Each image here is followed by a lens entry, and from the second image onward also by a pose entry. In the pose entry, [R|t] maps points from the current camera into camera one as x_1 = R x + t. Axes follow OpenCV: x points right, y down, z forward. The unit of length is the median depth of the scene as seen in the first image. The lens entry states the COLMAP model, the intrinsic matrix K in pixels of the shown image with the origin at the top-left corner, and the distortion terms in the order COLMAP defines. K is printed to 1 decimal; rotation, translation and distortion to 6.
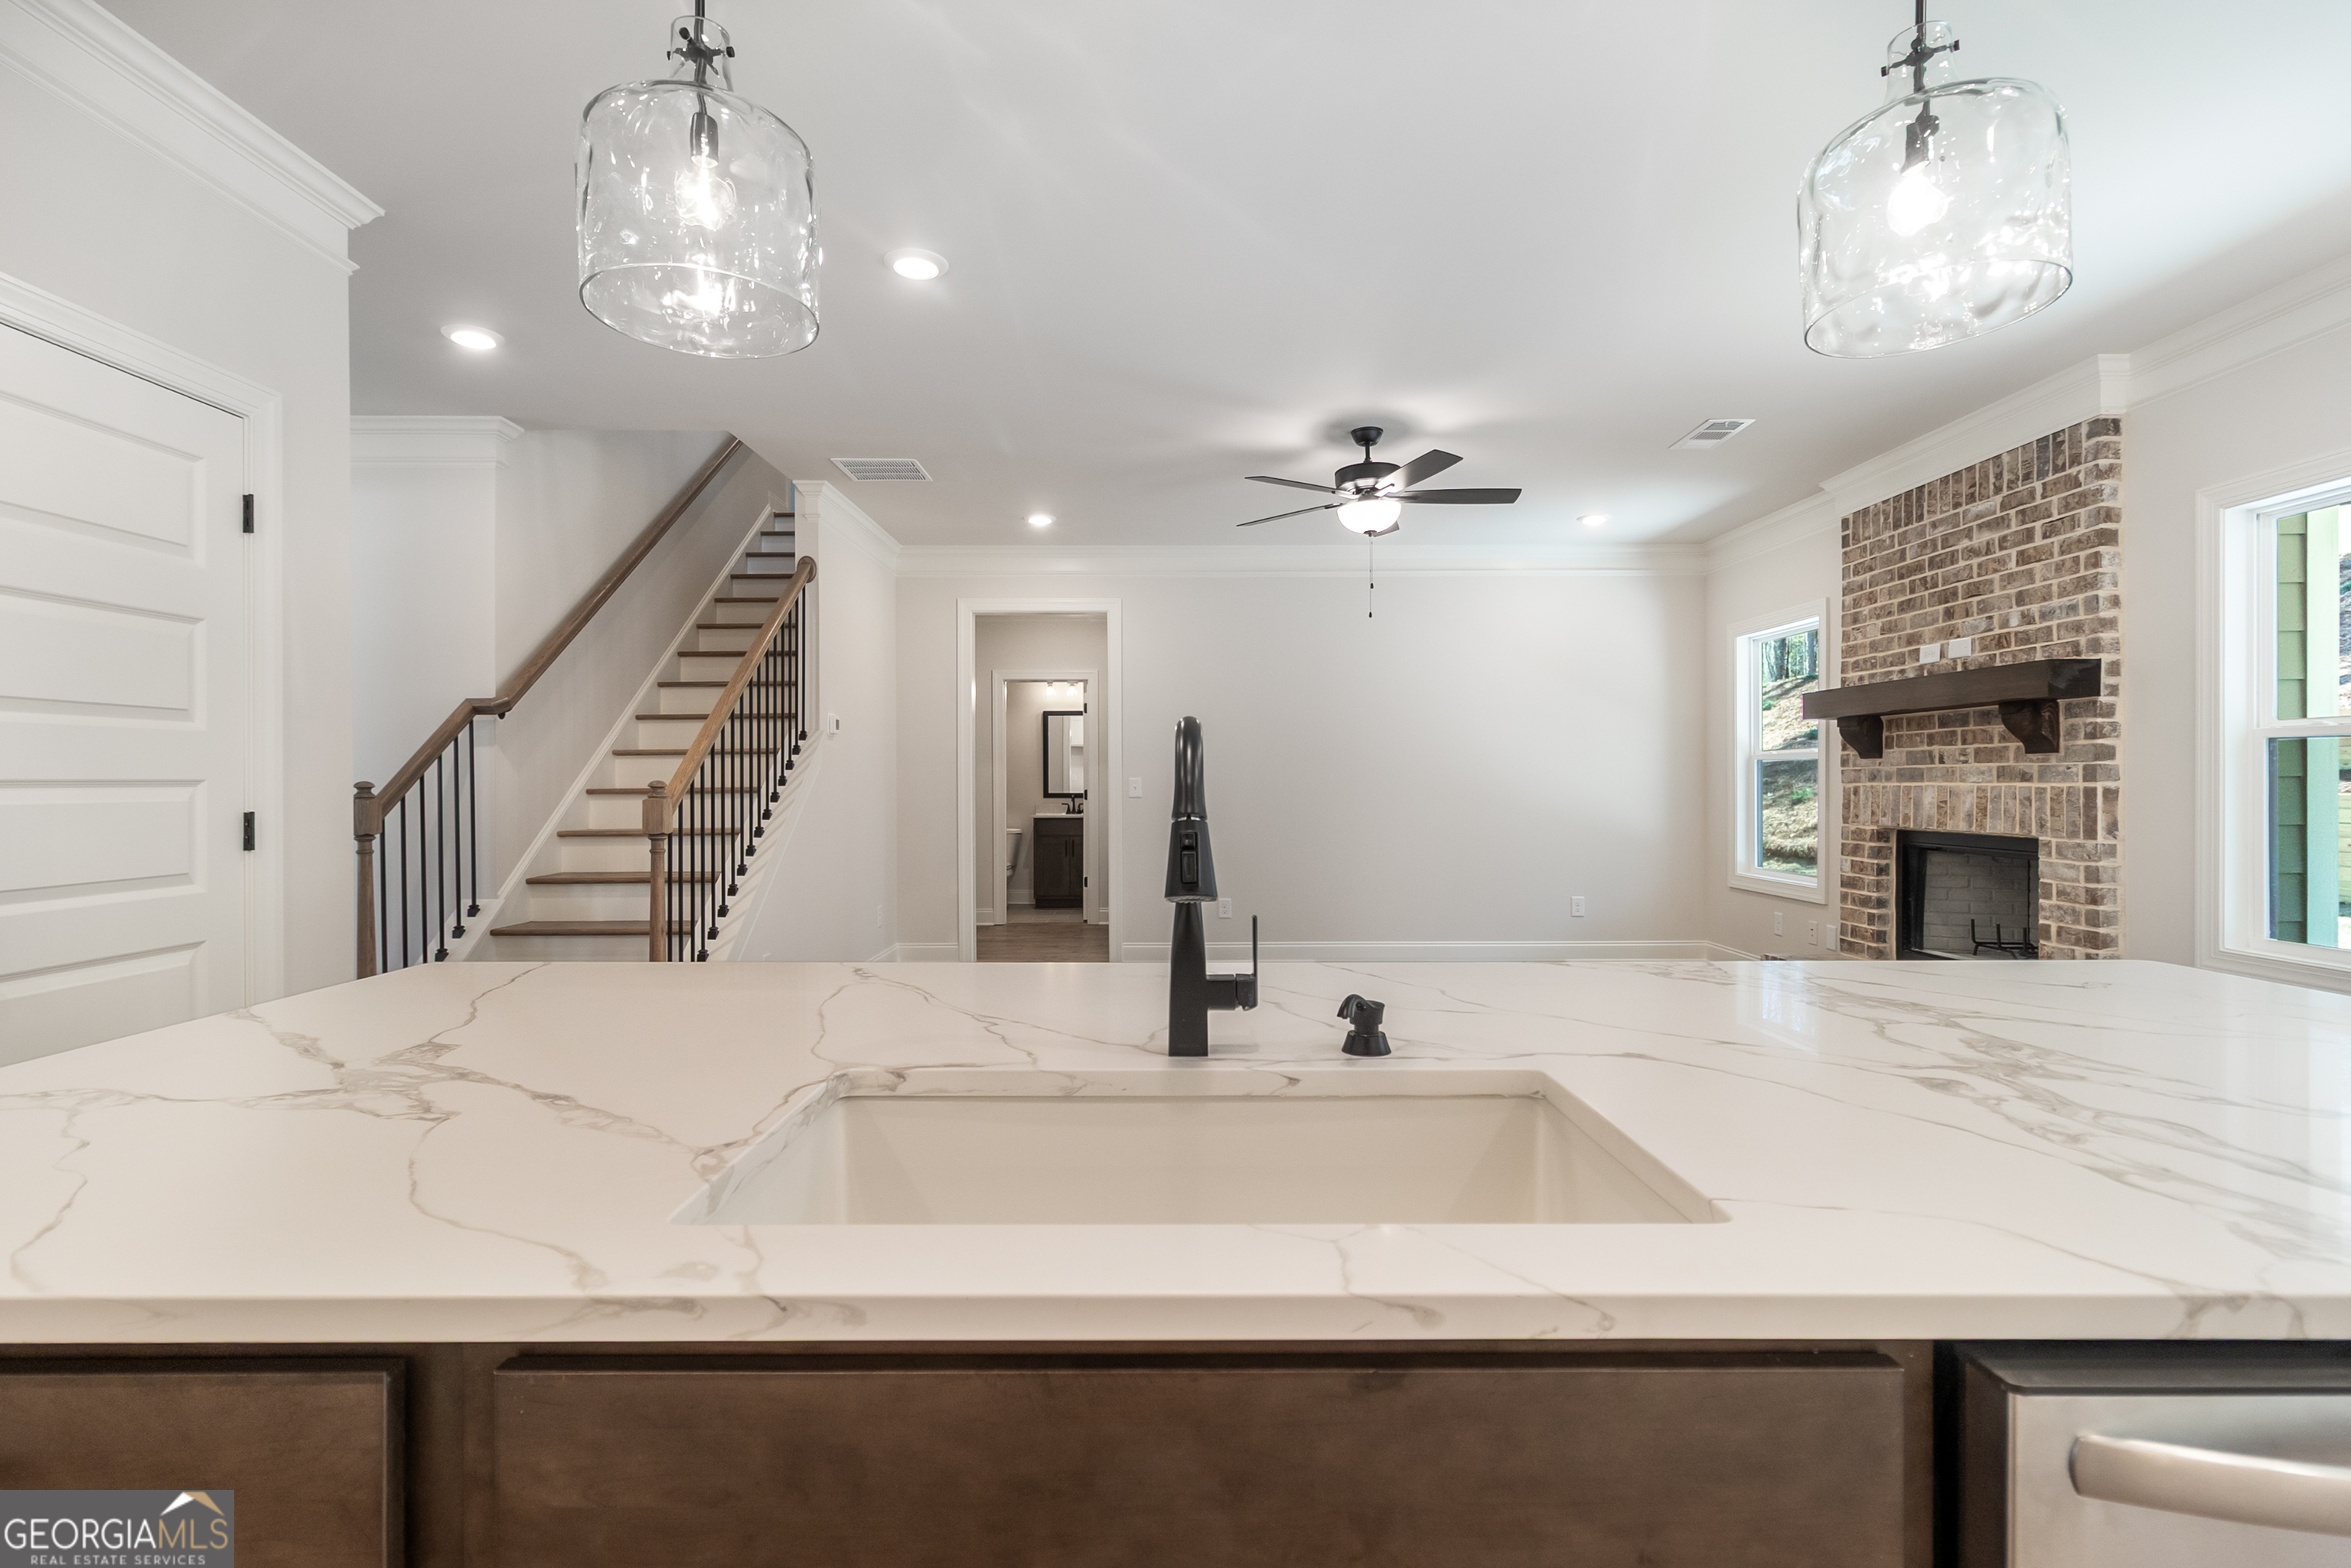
lens RADIAL K [[1095.1, 0, 1172.0], [0, 1095.1, 784.2], [0, 0, 1]] dist [0.000106, 0.000992]
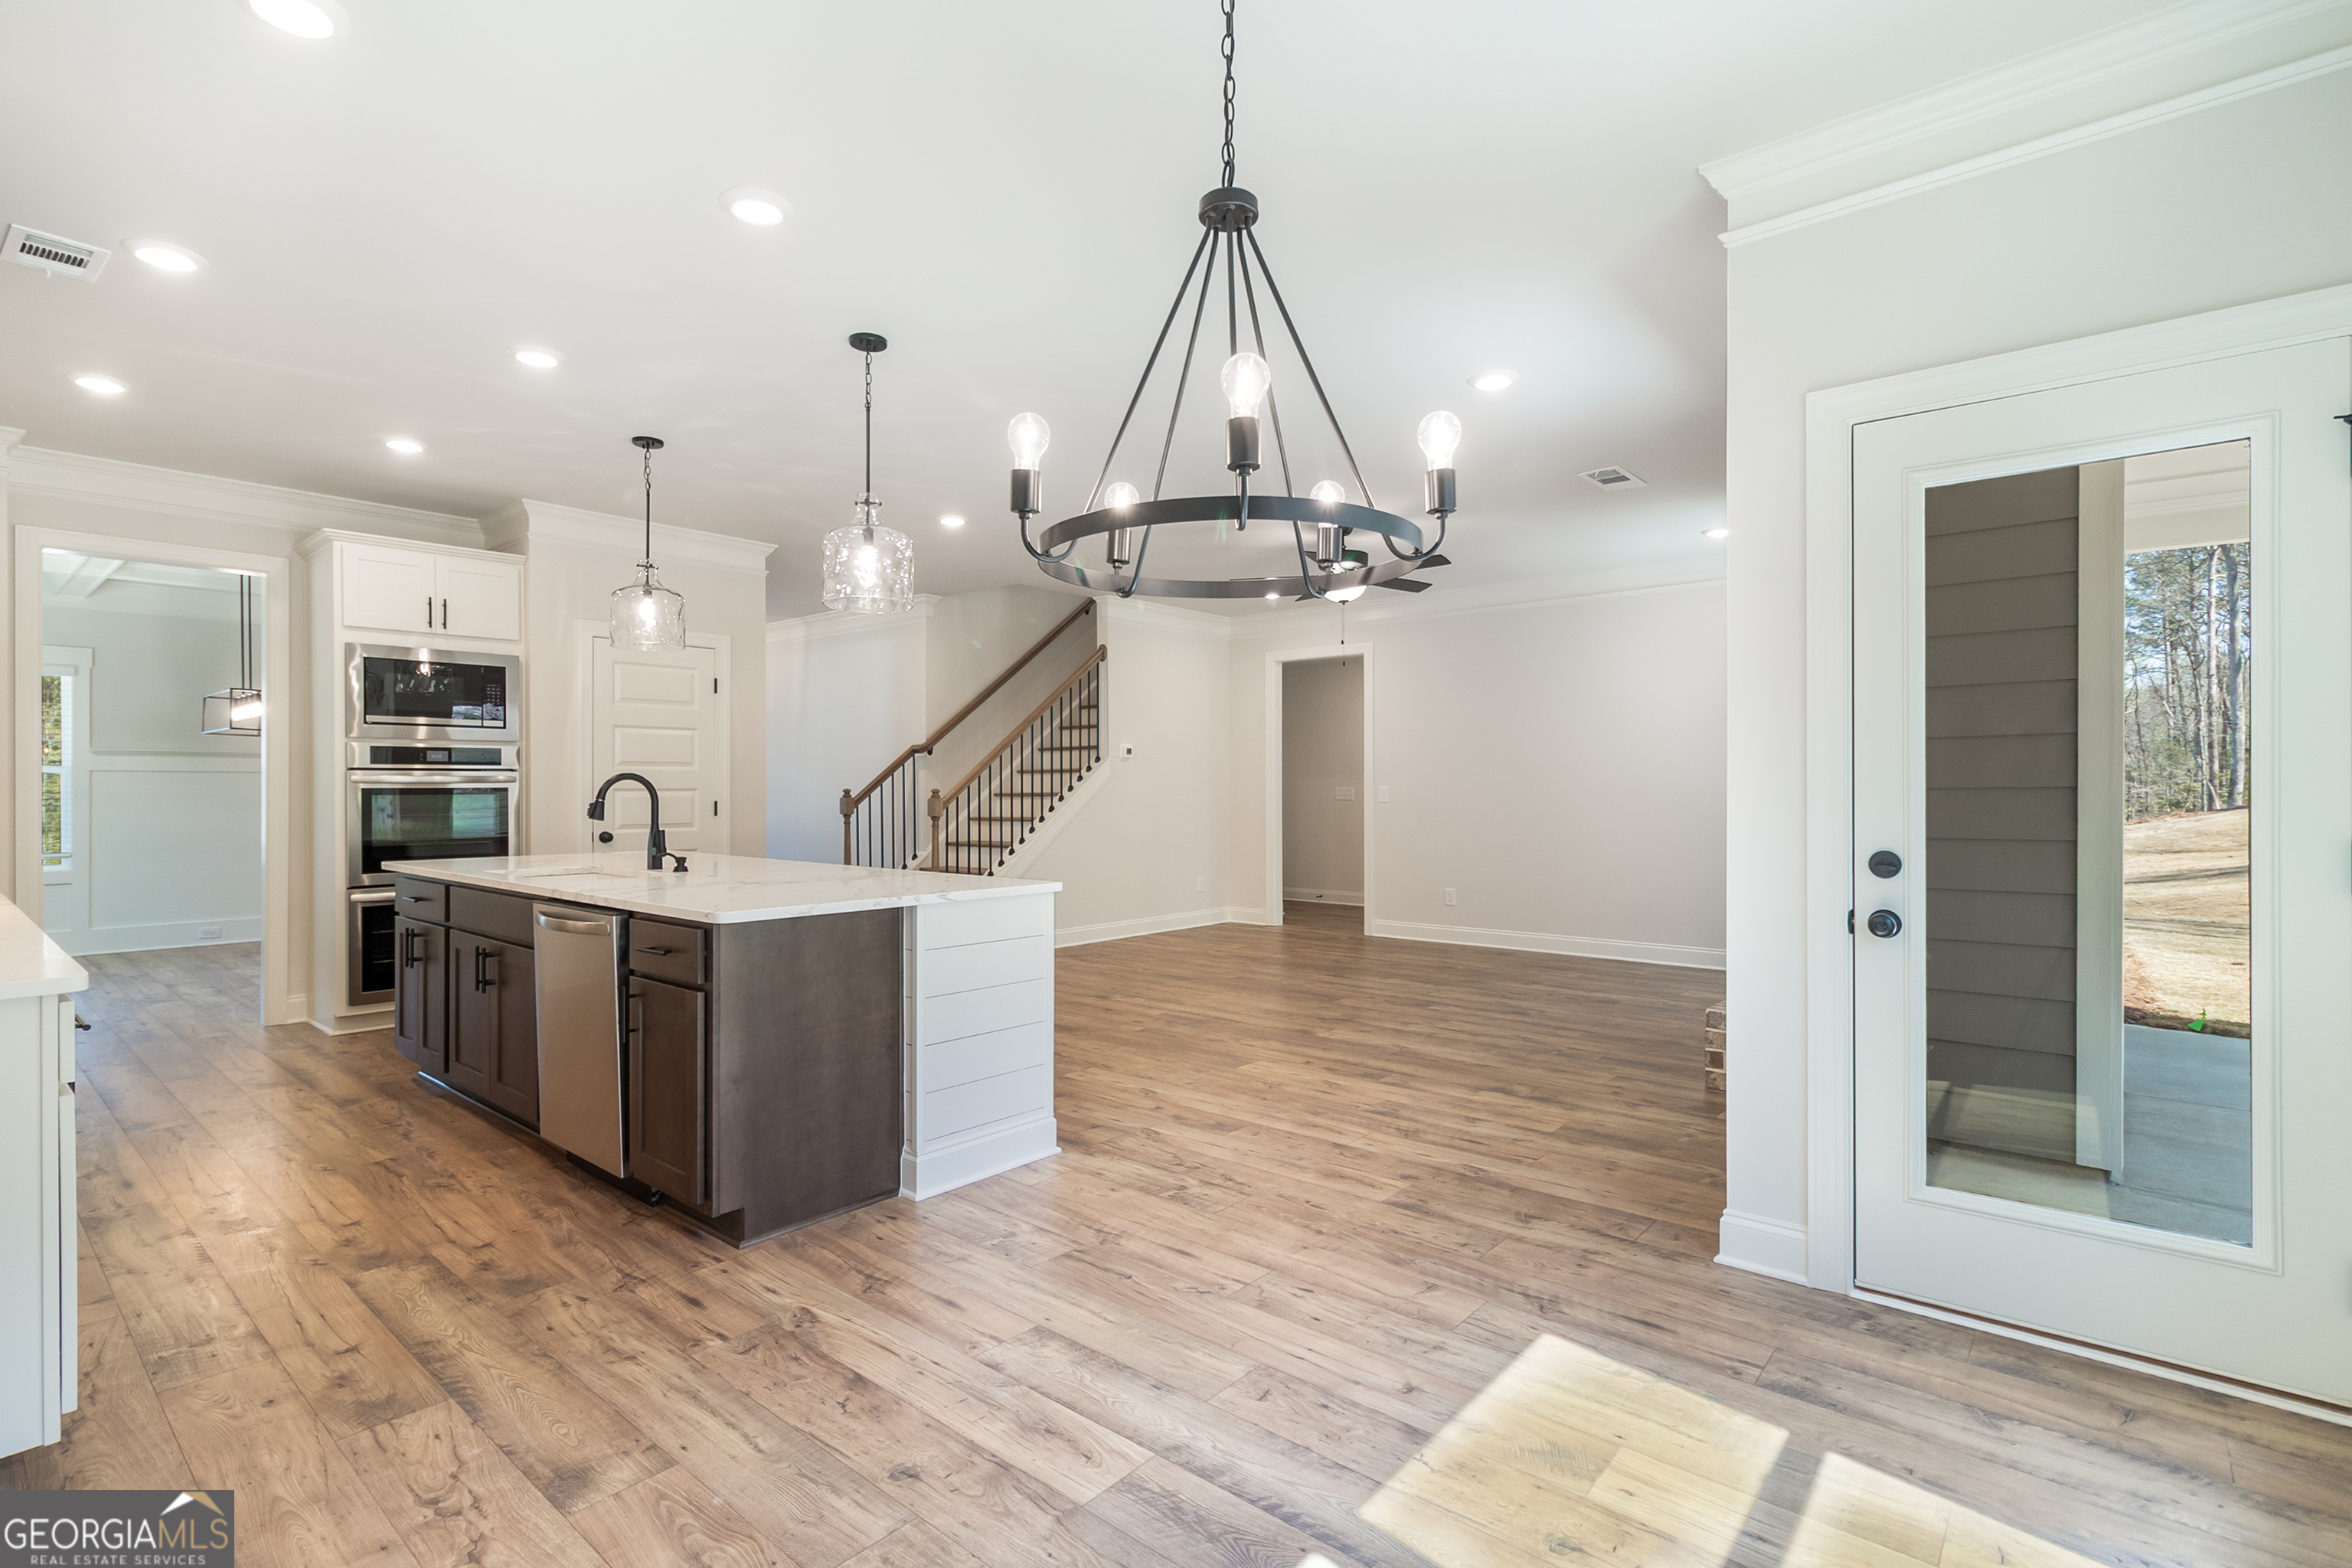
lens RADIAL K [[1095.6, 0, 1167.2], [0, 1095.6, 787.9], [0, 0, 1]] dist [0.000106, 0.000992]
pose [[0.758227, 0.001427, -0.651989, 0.925954], [-0.002783, 0.999996, -0.001048, -0.002791], [0.651985, 0.002609, 0.758228, -0.148868]]
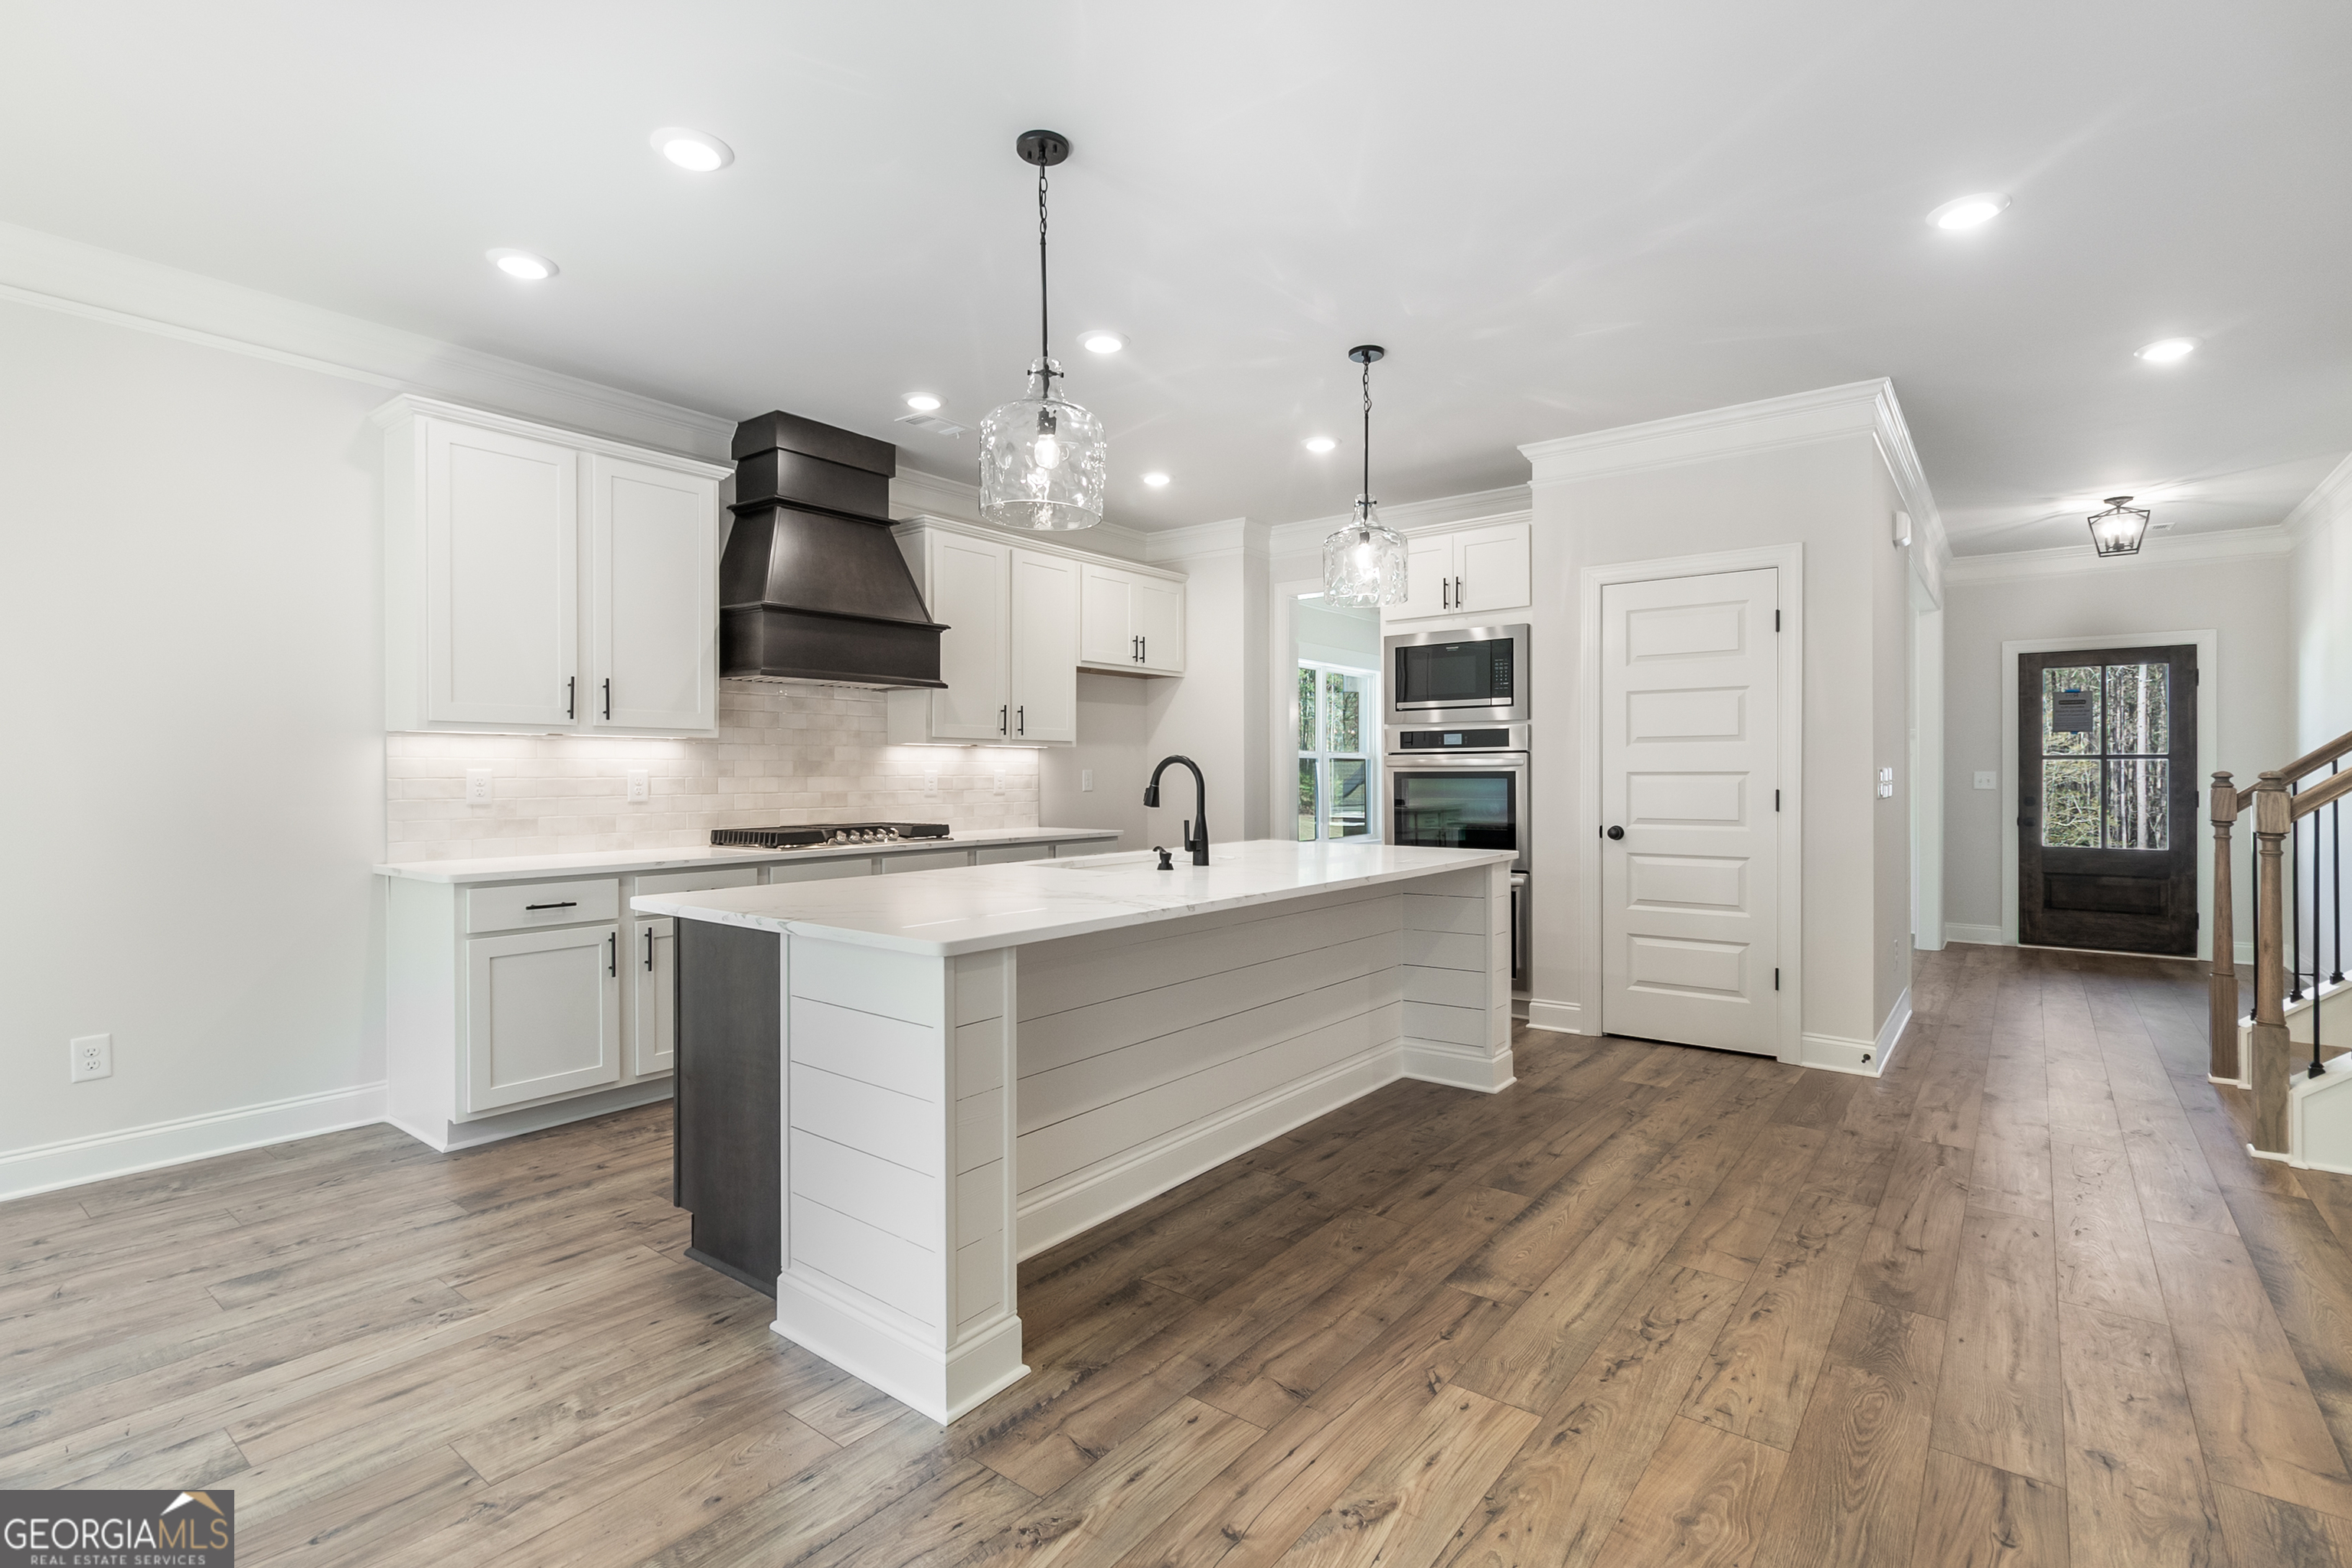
lens RADIAL K [[1095.6, 0, 1175.8], [0, 1095.6, 776.5], [0, 0, 1]] dist [0.000106, 0.000992]
pose [[-0.614100, 0.005262, -0.789211, 0.642403], [0.000567, 0.999980, 0.006227, -0.004070], [0.789228, 0.003377, -0.614091, 0.739638]]
